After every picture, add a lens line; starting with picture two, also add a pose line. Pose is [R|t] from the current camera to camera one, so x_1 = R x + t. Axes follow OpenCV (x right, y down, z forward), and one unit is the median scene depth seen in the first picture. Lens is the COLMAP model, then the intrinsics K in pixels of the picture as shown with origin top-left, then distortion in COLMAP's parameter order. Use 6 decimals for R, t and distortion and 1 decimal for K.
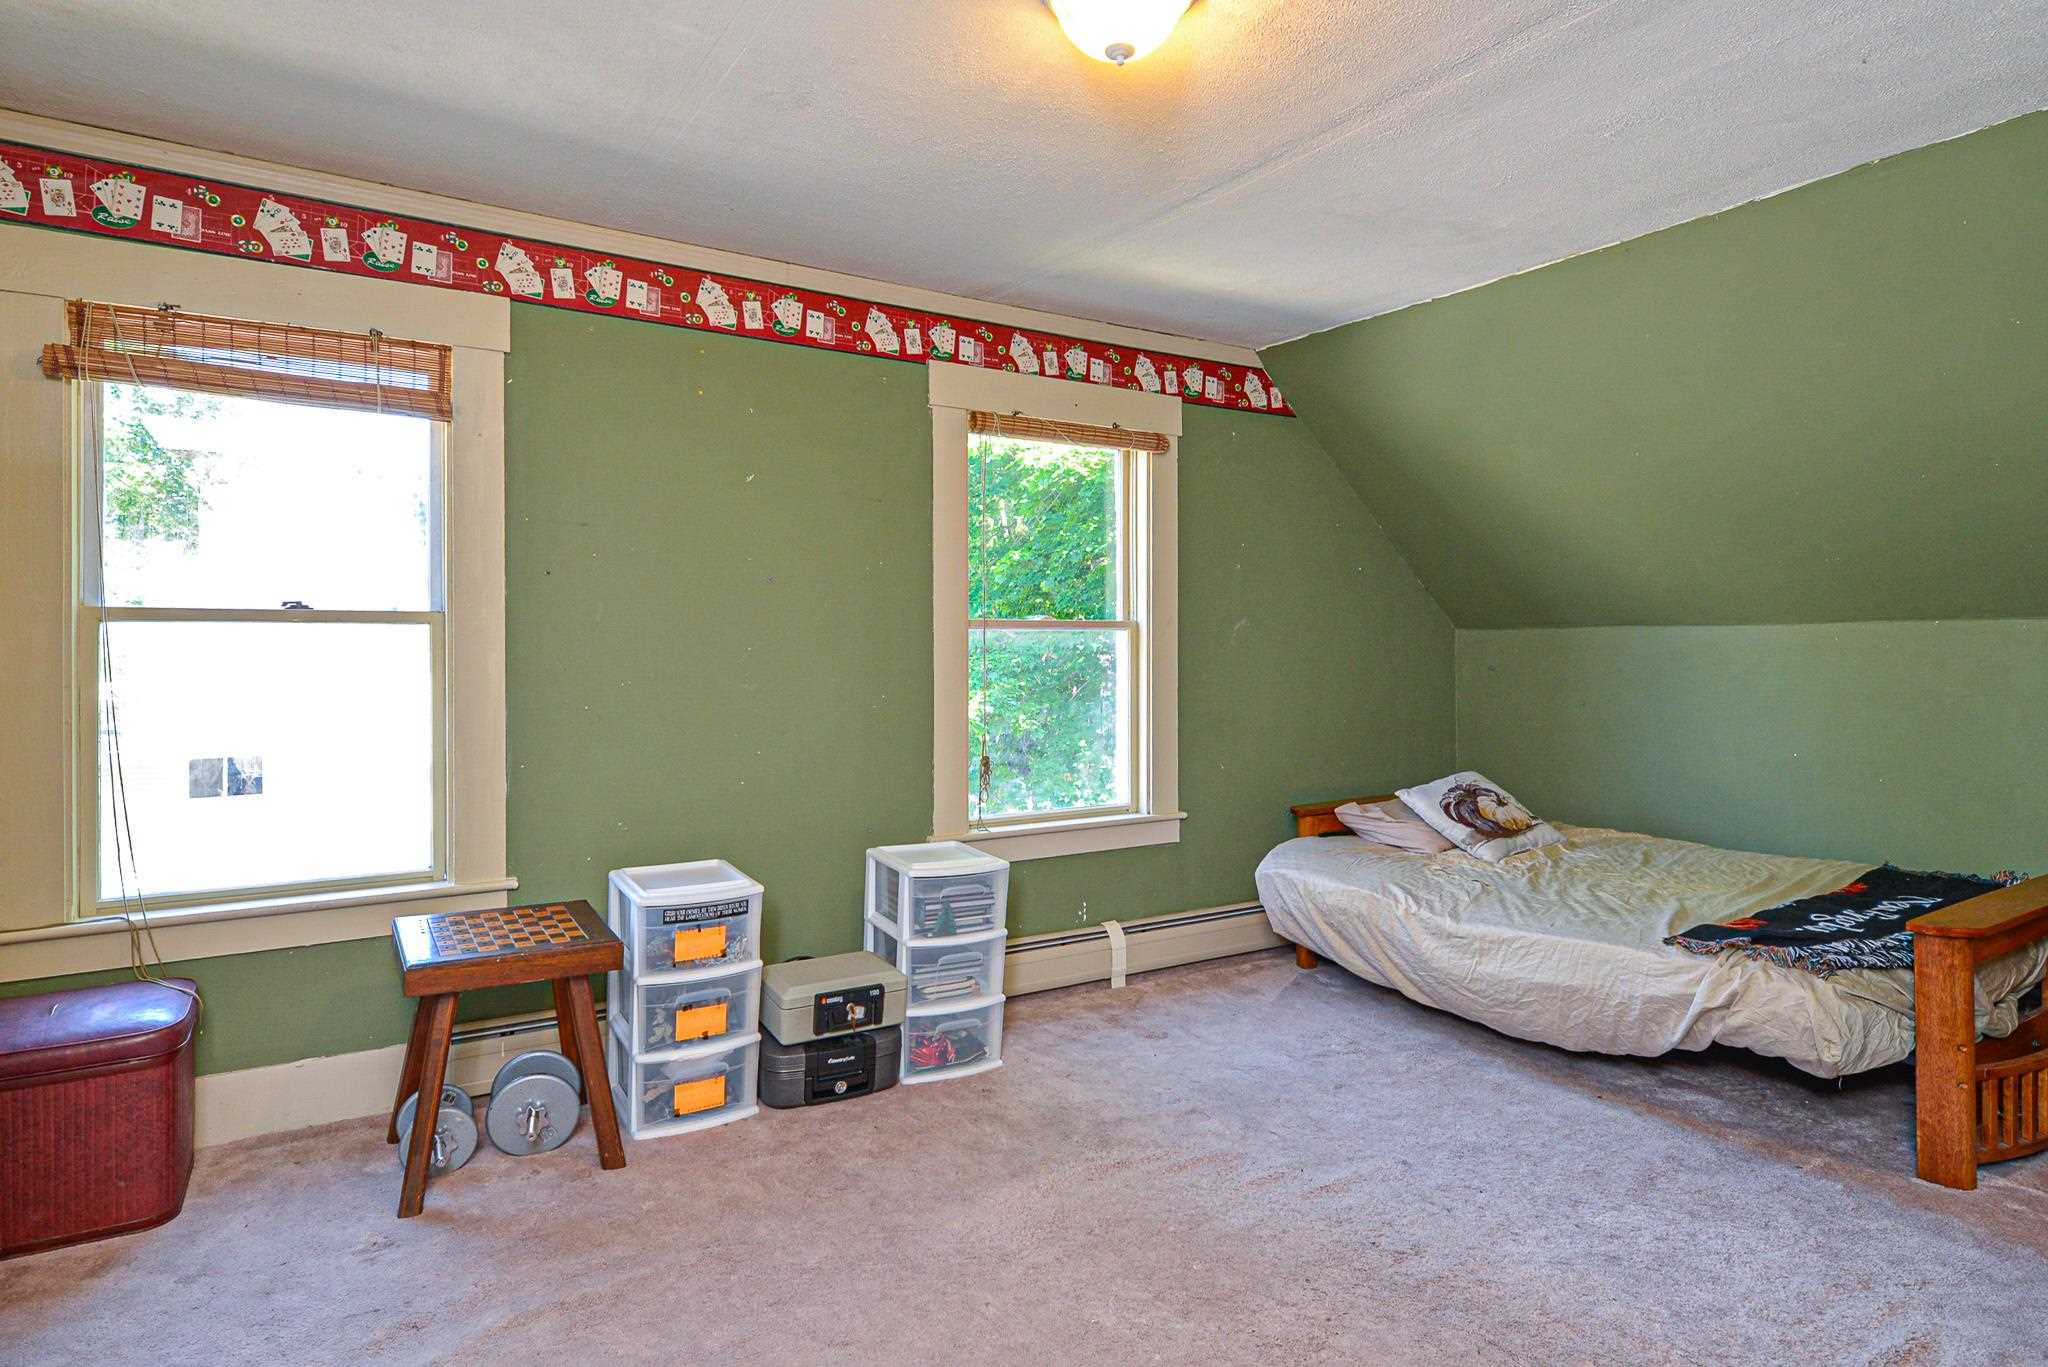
lens RADIAL K [[1151.2, 0, 1009.7], [0, 1151.2, 674.6], [0, 0, 1]] dist [0.031322, -0.001659]
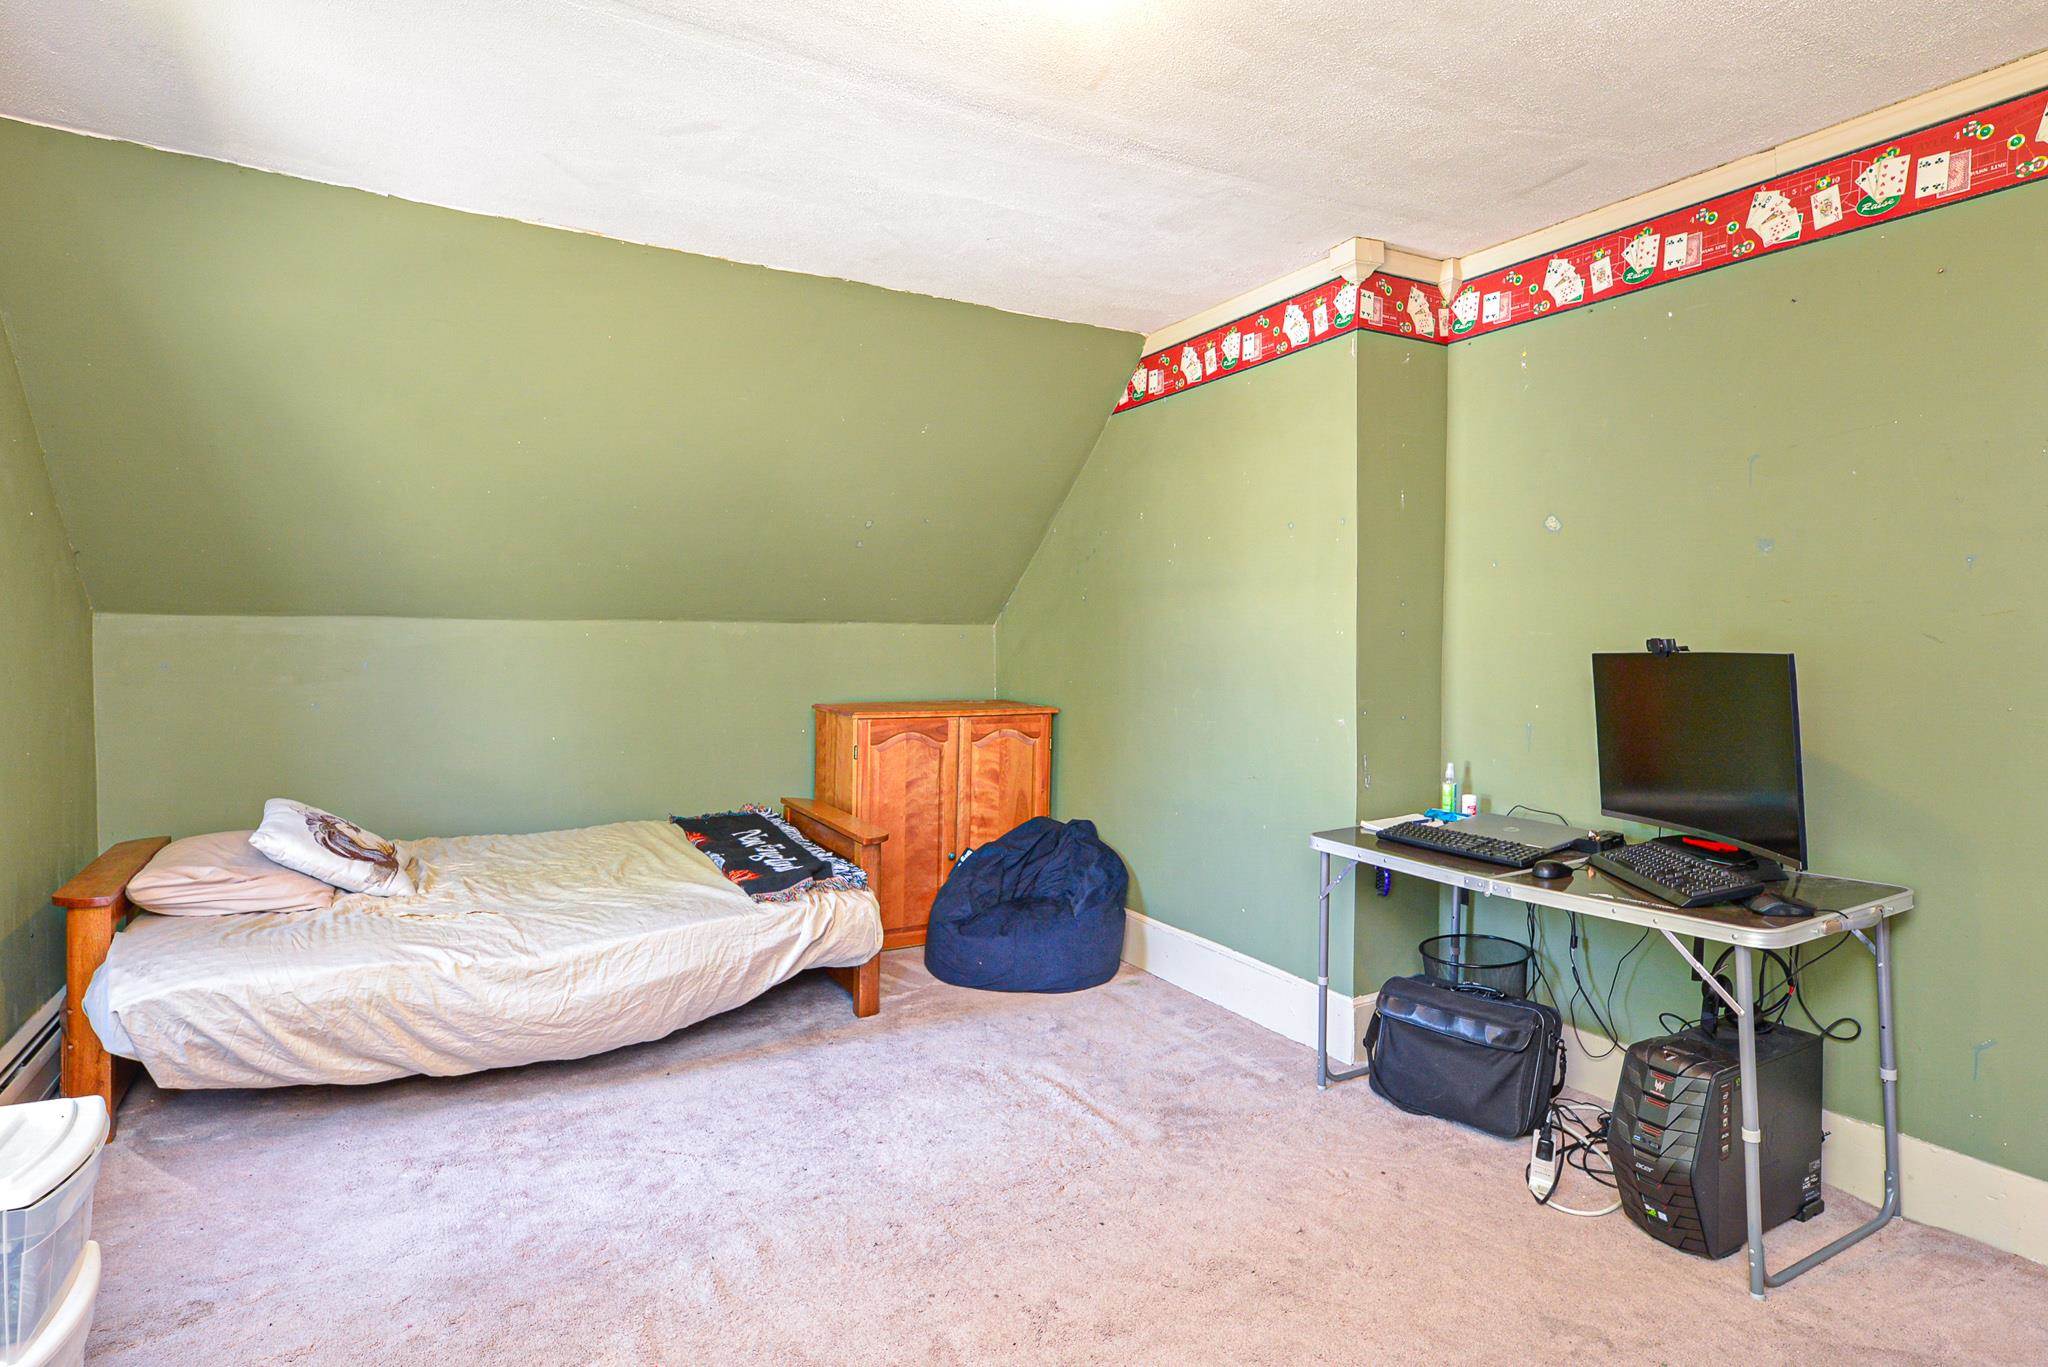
lens RADIAL K [[1151.2, 0, 1009.7], [0, 1151.2, 674.6], [0, 0, 1]] dist [0.031322, -0.001659]
pose [[0.022778, -0.031462, 0.999245, -0.475201], [0.015651, 0.999393, 0.031110, -0.021416], [-0.999618, 0.014931, 0.023256, 0.610991]]
